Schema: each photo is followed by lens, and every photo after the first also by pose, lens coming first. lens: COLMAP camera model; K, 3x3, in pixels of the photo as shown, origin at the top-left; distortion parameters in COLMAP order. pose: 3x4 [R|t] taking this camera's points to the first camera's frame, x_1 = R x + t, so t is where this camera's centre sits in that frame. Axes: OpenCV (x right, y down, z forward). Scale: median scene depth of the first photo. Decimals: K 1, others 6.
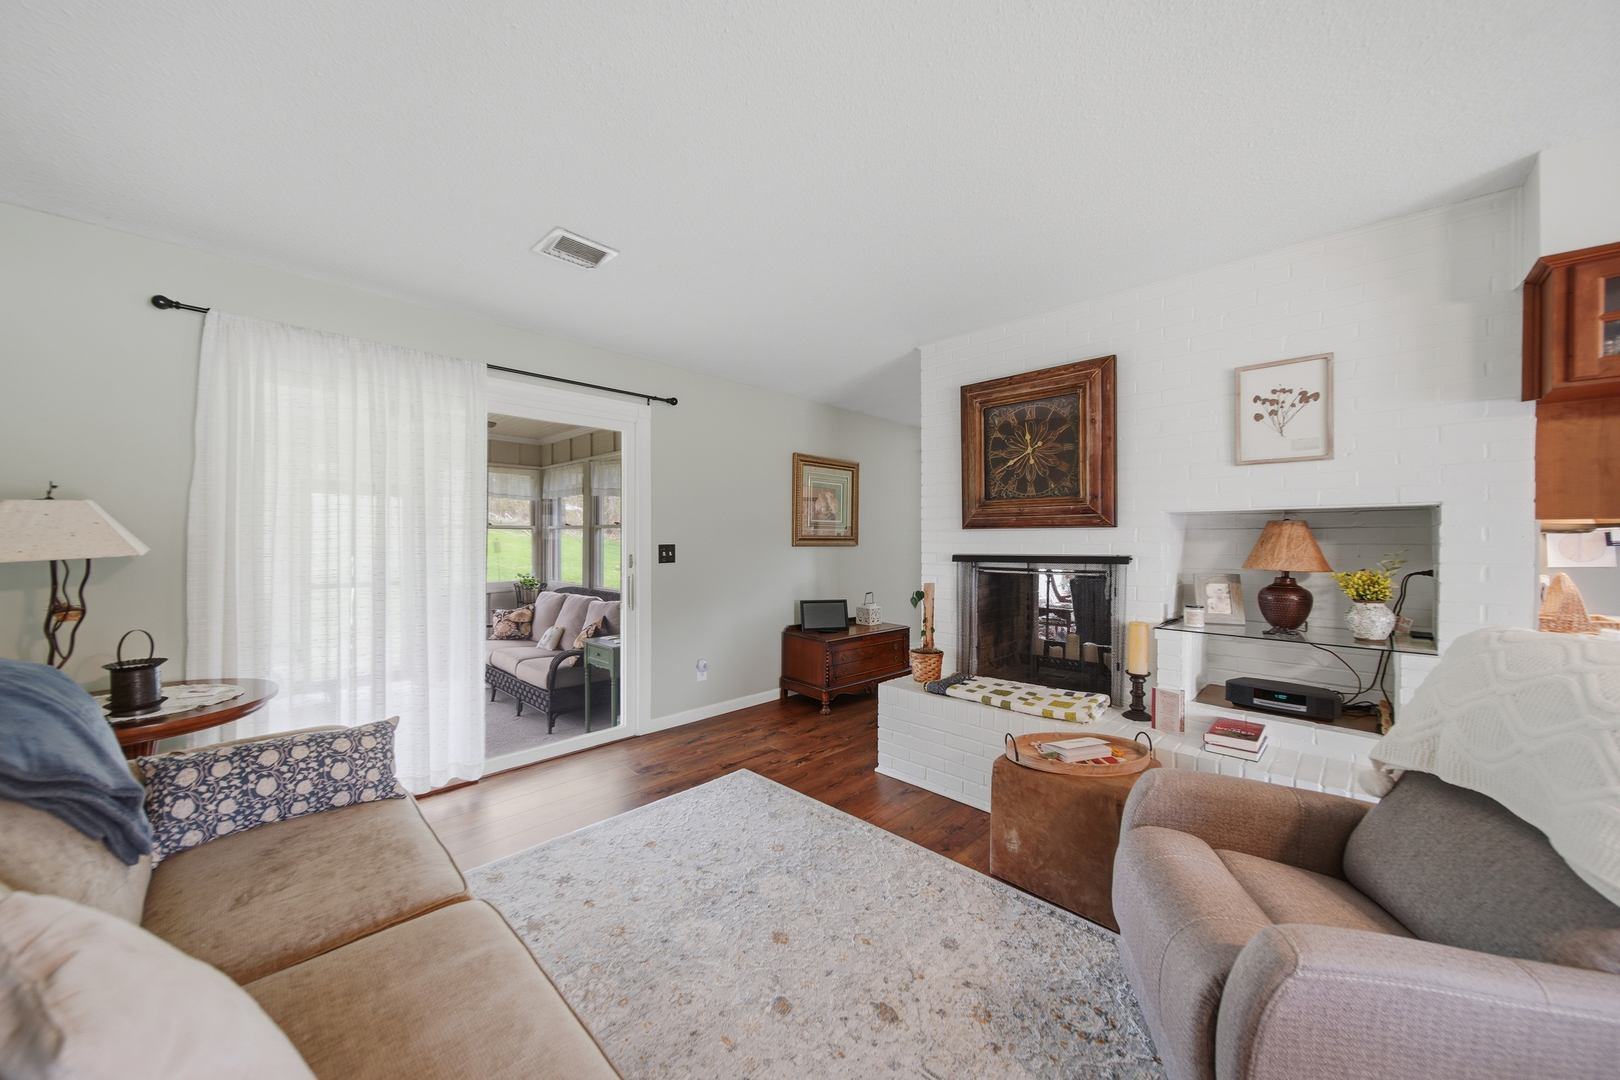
lens RADIAL K [[579.5, 0, 802.8], [0, 579.5, 541.6], [0, 0, 1]] dist [-0.004485, -0.001377]
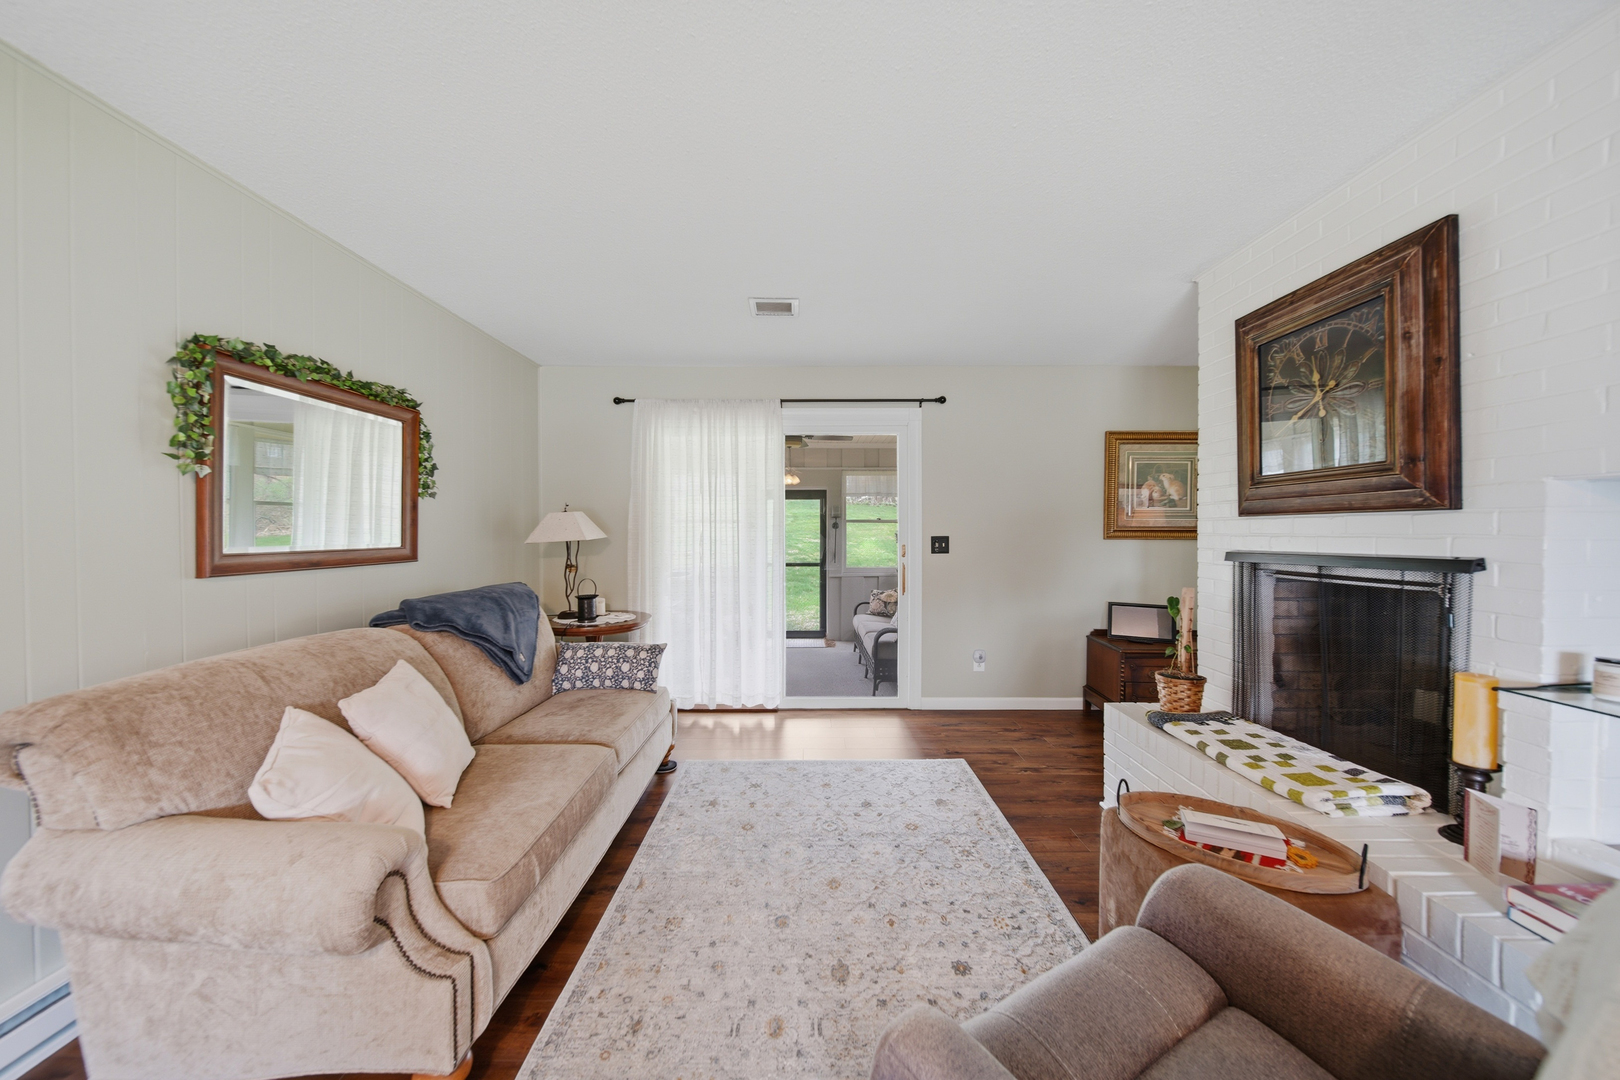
lens RADIAL K [[579.5, 0, 805.6], [0, 579.5, 540.9], [0, 0, 1]] dist [-0.004485, -0.001377]
pose [[0.695086, 0.010778, -0.718846, 0.459962], [-0.002313, 0.999916, 0.012755, 0.001001], [0.718923, -0.007203, 0.695052, 0.114133]]
